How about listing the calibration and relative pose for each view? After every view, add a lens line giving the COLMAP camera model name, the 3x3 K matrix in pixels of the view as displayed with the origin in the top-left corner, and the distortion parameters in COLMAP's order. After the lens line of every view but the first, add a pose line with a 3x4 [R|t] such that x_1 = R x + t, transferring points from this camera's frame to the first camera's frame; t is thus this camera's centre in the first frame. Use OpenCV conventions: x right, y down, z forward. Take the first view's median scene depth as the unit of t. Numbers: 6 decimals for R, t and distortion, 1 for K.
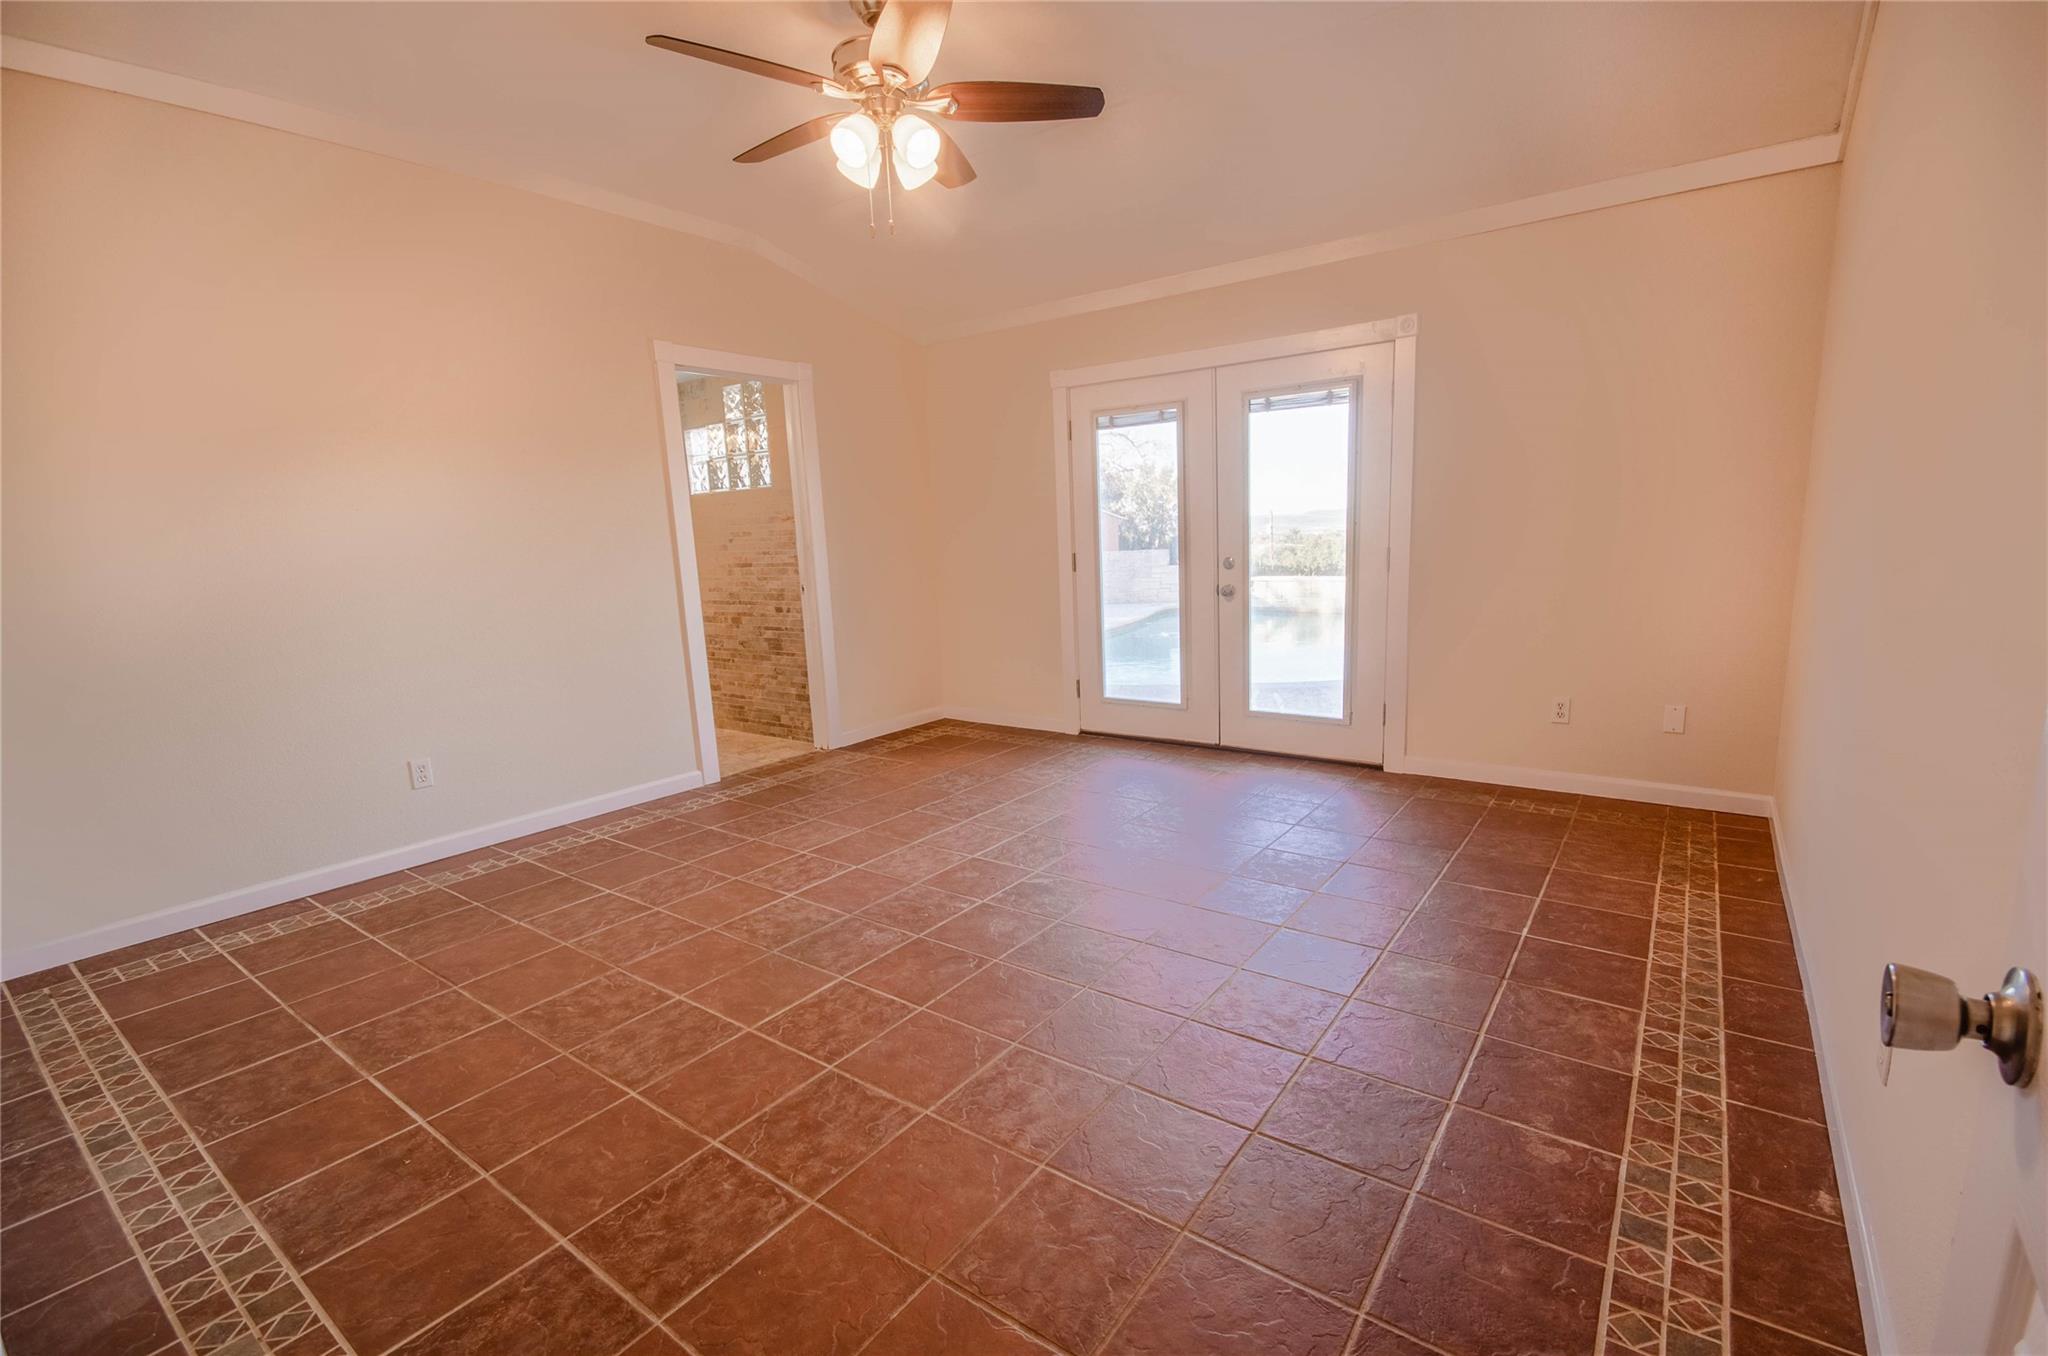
lens RADIAL K [[888.2, 0, 1026.1], [0, 888.2, 682.7], [0, 0, 1]] dist [-0.014731, -0.006785]
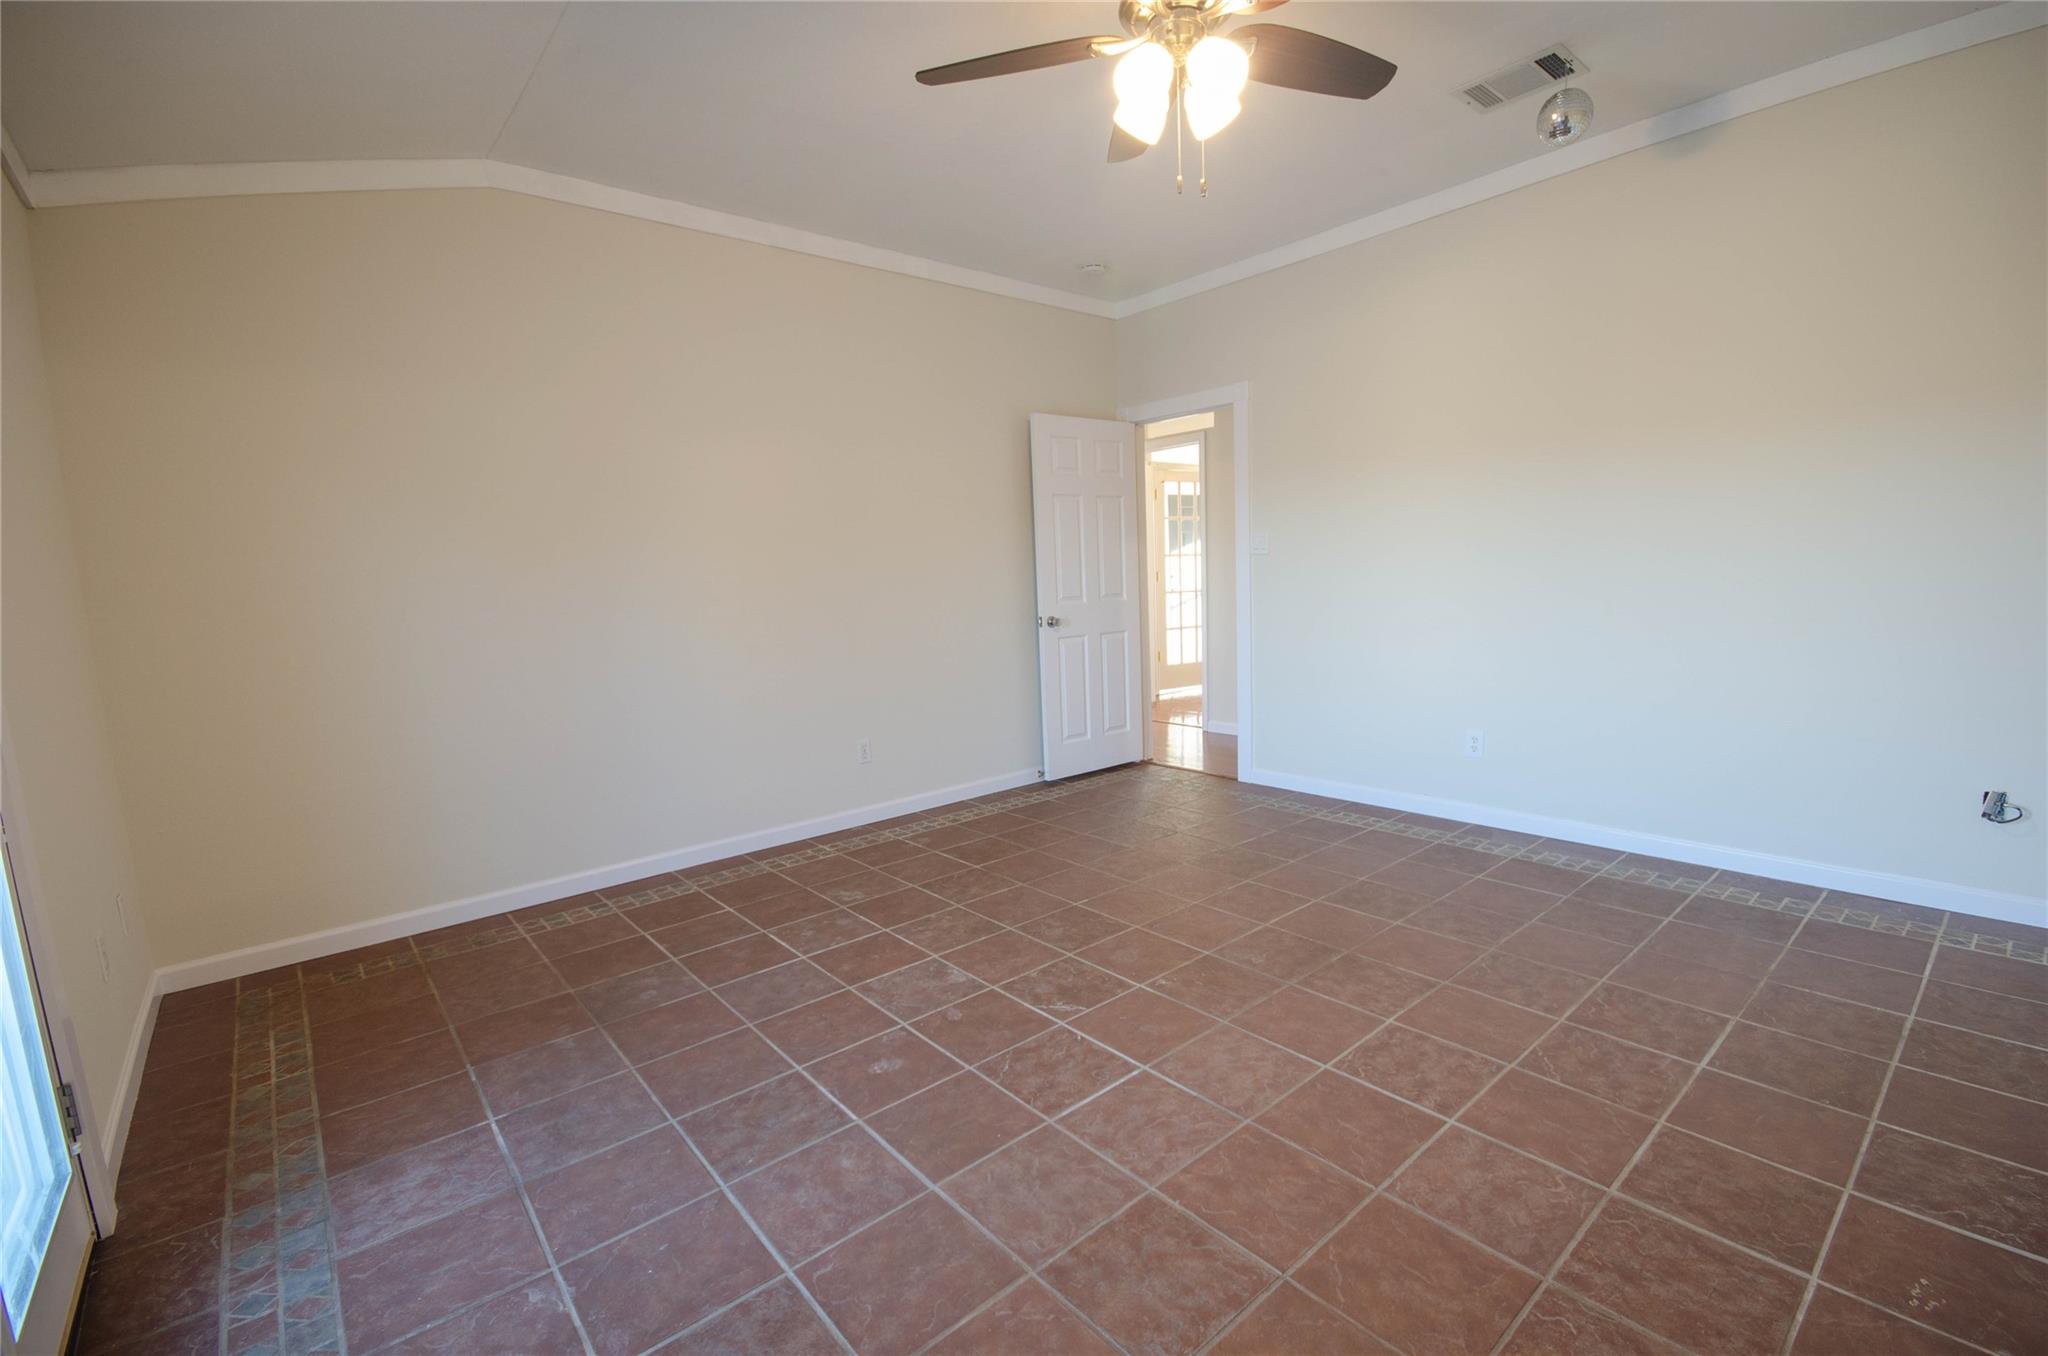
lens RADIAL K [[888.2, 0, 1027.3], [0, 888.2, 689.1], [0, 0, 1]] dist [-0.014731, -0.006785]
pose [[-0.969960, 0.047895, 0.238502, -0.170696], [0.116423, 0.952250, 0.282251, -0.308428], [-0.213595, 0.301539, -0.929221, 1.825459]]
